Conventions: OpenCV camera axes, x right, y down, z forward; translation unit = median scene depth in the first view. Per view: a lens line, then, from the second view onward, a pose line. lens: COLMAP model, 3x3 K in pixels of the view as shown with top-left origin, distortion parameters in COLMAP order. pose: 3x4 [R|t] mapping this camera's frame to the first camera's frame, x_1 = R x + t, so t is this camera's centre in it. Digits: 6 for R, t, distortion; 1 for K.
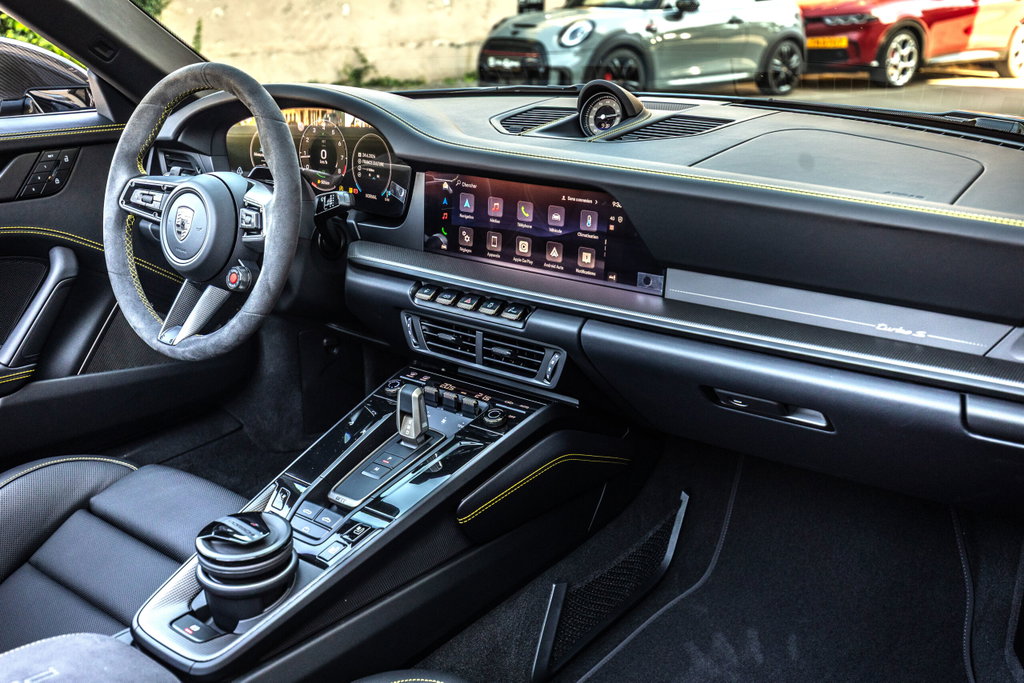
lens RADIAL K [[1008.9, 0, 511.0], [0, 1008.9, 338.0], [0, 0, 1]] dist [0.027390, 0.000000]
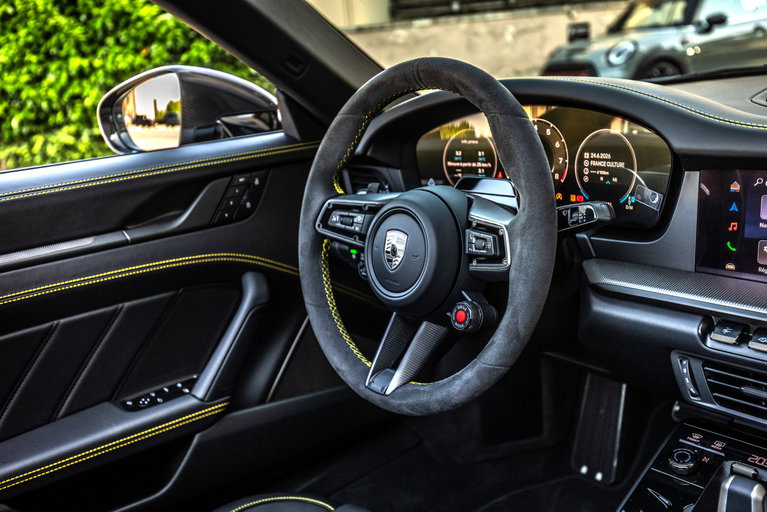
lens RADIAL K [[755.7, 0, 380.0], [0, 755.7, 257.2], [0, 0, 1]] dist [0.027390, 0.000000]
pose [[0.974557, -0.036558, -0.221140, -0.183962], [0.024808, 0.998140, -0.055679, -0.067724], [0.222765, 0.048776, 0.973651, 0.360894]]
